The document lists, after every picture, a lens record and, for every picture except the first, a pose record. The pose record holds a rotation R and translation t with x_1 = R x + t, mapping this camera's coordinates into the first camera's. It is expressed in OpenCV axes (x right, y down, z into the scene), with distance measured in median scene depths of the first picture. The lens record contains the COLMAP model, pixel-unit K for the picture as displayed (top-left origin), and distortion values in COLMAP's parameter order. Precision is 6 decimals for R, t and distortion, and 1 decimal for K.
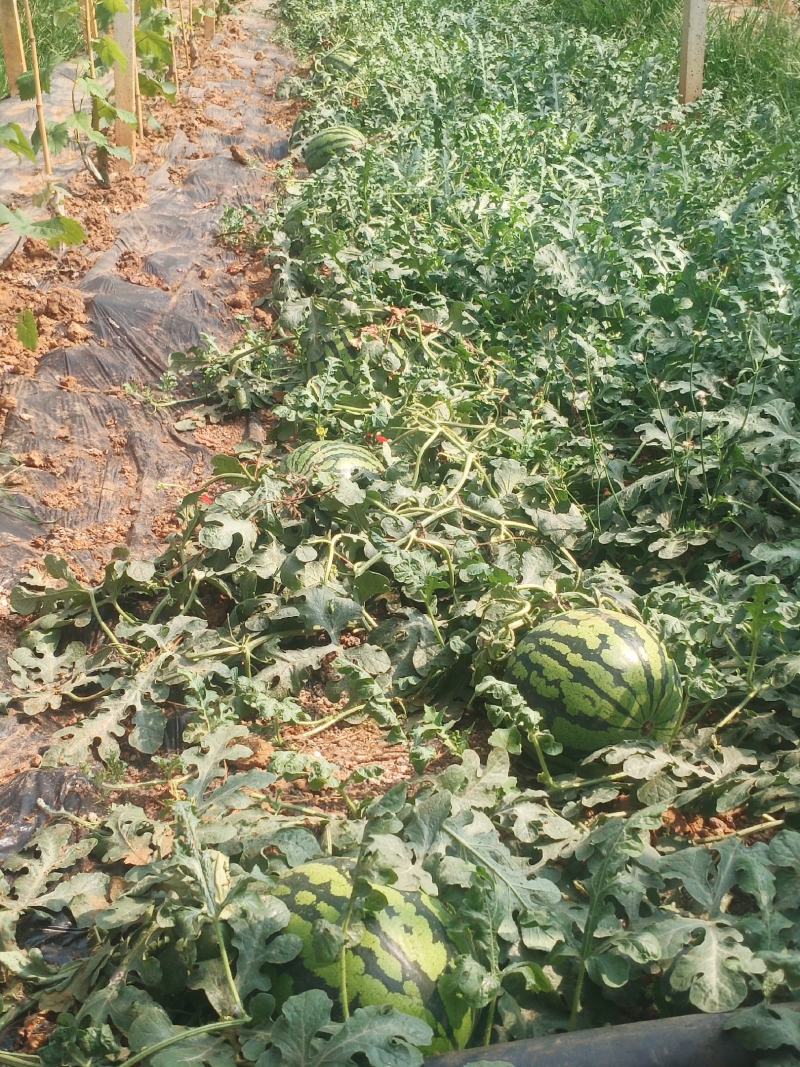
lens RADIAL K [[1681.9, 0, 400.0], [0, 1681.9, 533.5], [0, 0, 1]] dist [0.253763, -1.127388]
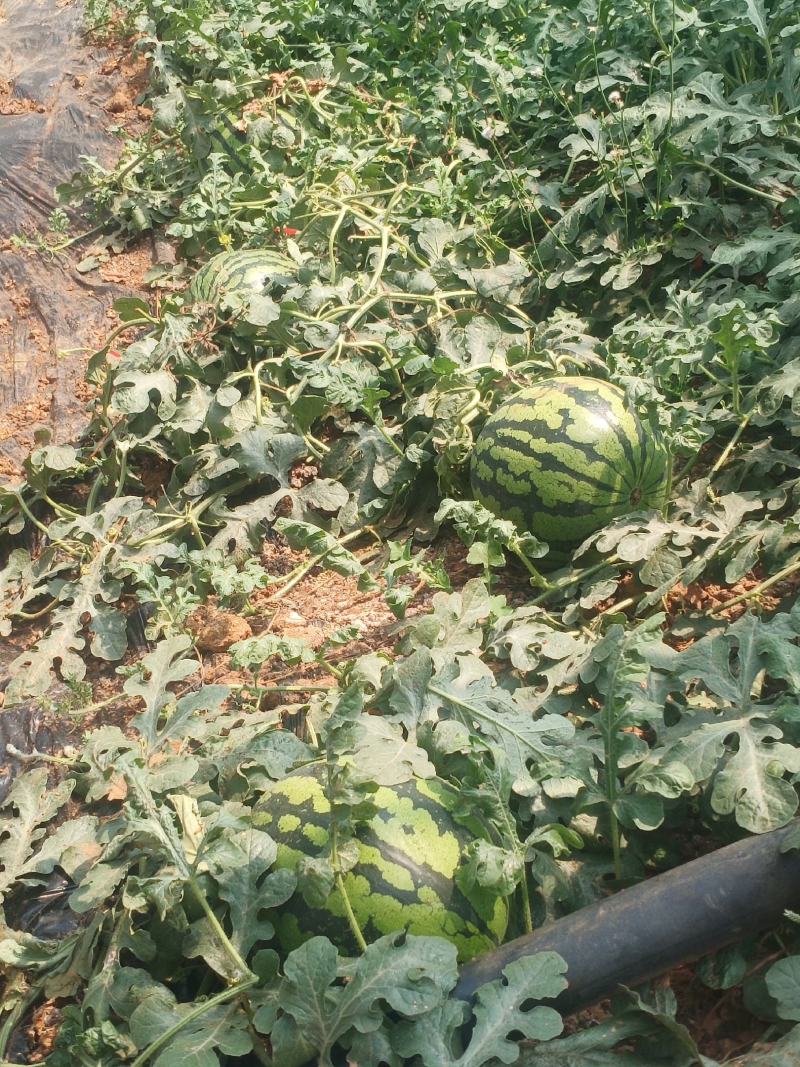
lens RADIAL K [[1681.9, 0, 400.0], [0, 1681.9, 533.5], [0, 0, 1]] dist [0.253763, -1.127388]
pose [[0.965138, -0.259024, -0.037614, 0.048272], [0.261713, 0.952928, 0.153082, -0.032725], [-0.003809, -0.157590, 0.987497, 0.101590]]
